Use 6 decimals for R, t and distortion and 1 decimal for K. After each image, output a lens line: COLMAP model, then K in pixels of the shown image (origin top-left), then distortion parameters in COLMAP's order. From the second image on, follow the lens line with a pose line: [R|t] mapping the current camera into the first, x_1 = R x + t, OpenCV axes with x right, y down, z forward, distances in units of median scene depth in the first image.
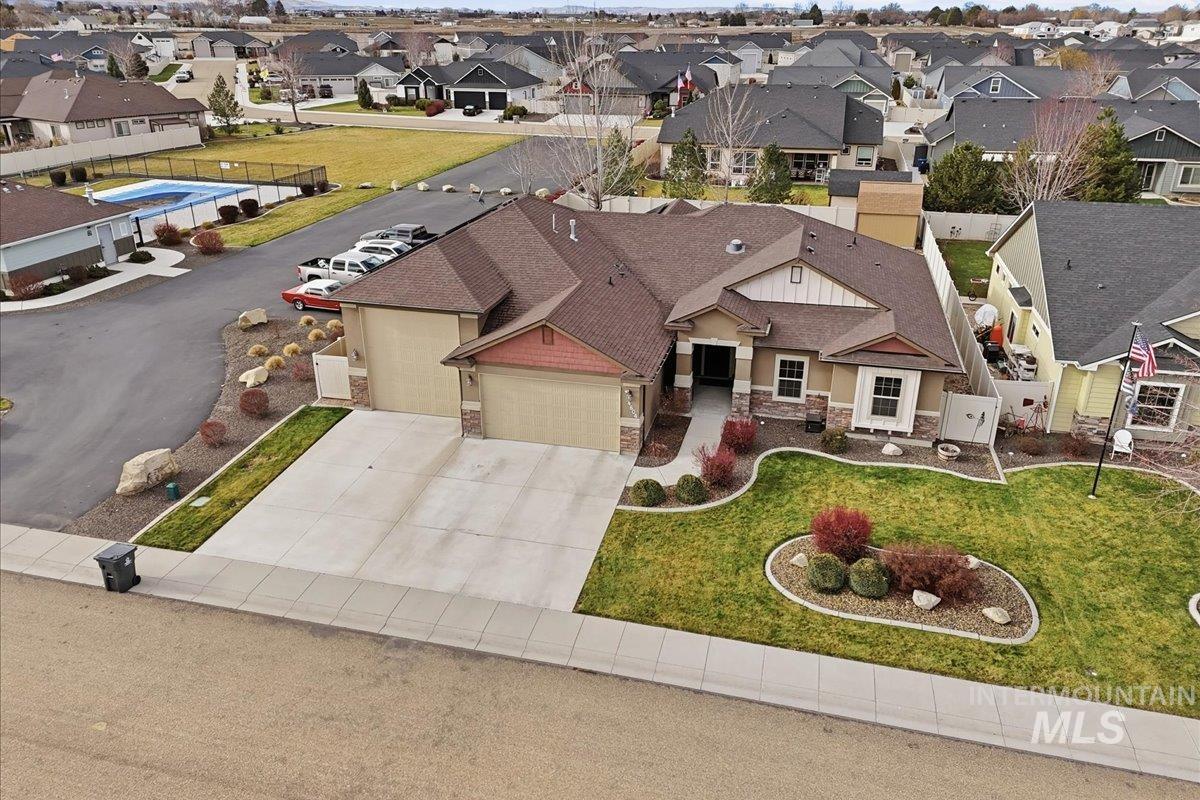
lens RADIAL K [[885.2, 0, 600.0], [0, 885.2, 400.0], [0, 0, 1]] dist [0.094896, -0.120108]
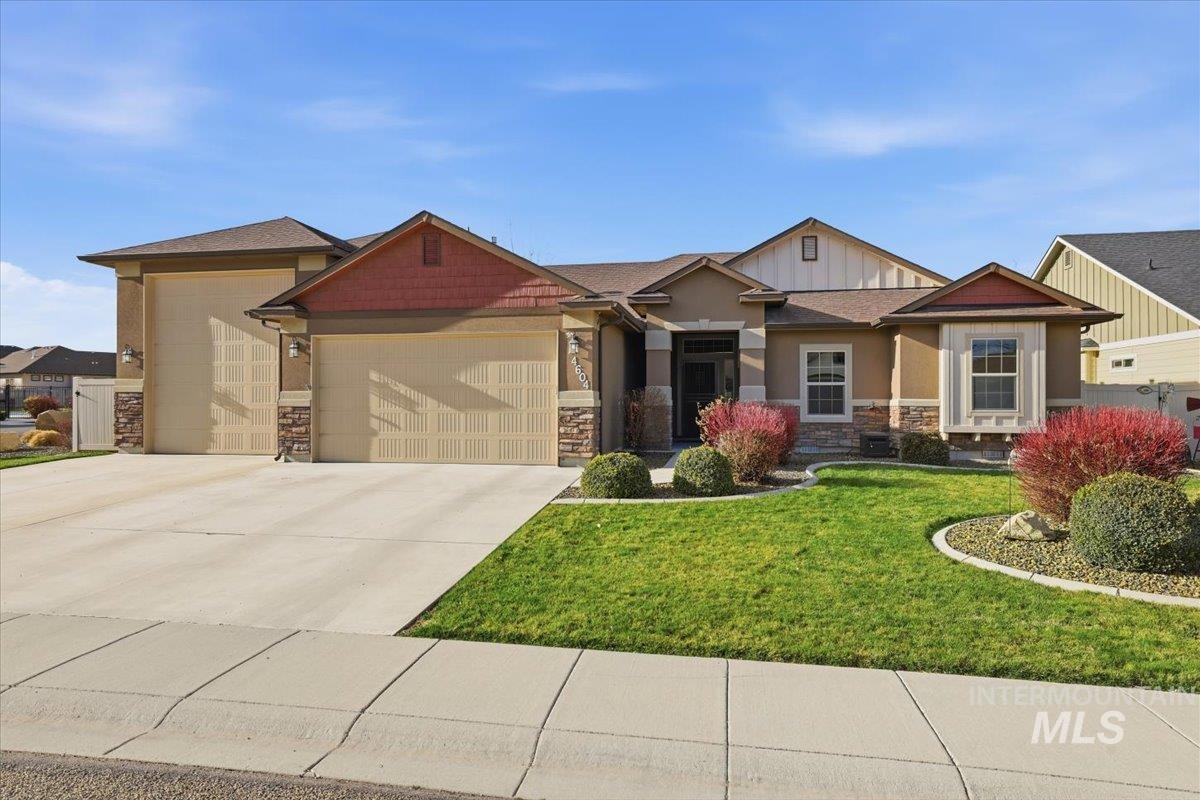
lens RADIAL K [[739.3, 0, 596.3], [0, 739.3, 399.2], [0, 0, 1]] dist [-0.022748, 0.001573]
pose [[0.997349, -0.001142, 0.072757, 0.012636], [0.029737, 0.918973, -0.393199, 0.198439], [-0.066413, 0.394320, 0.916570, 0.556916]]
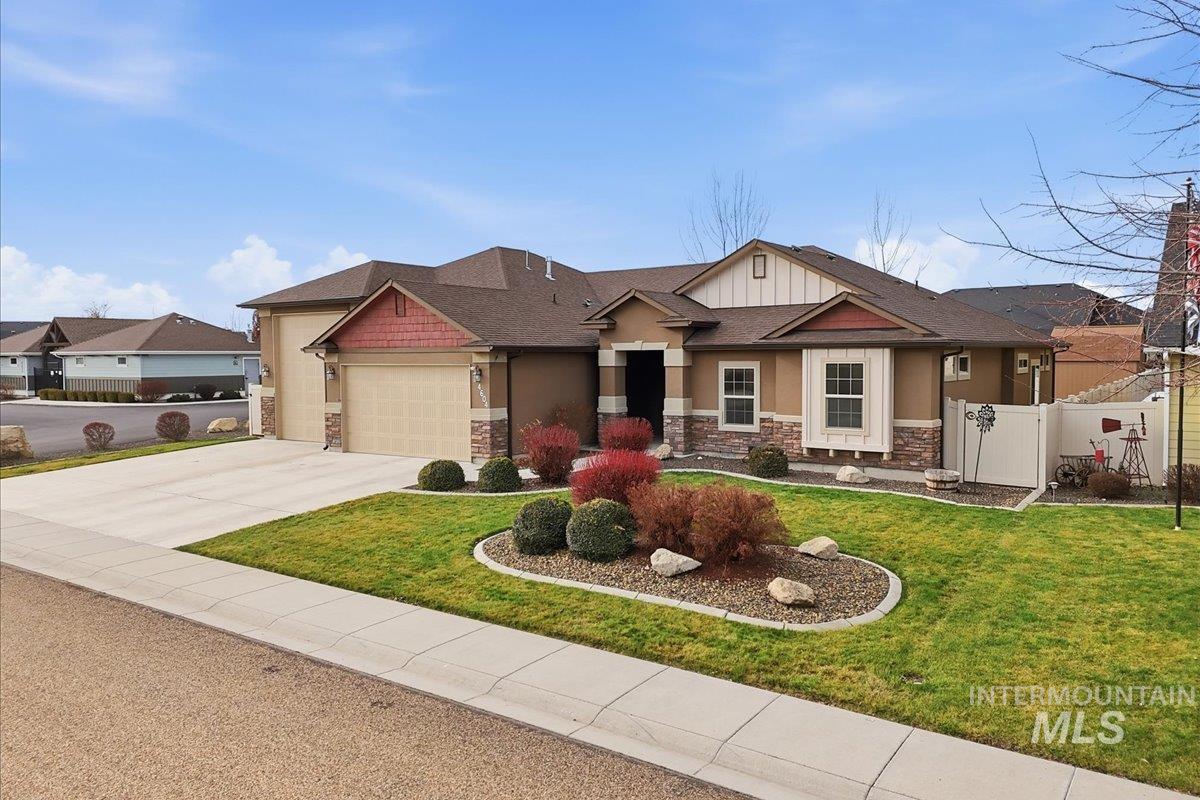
lens RADIAL K [[880.9, 0, 600.0], [0, 880.9, 400.0], [0, 0, 1]] dist [0.052635, -0.001962]
pose [[0.931957, 0.010315, -0.362423, 0.383759], [-0.133824, 0.938801, -0.317401, 0.227986], [0.336969, 0.344305, 0.876302, 0.361894]]
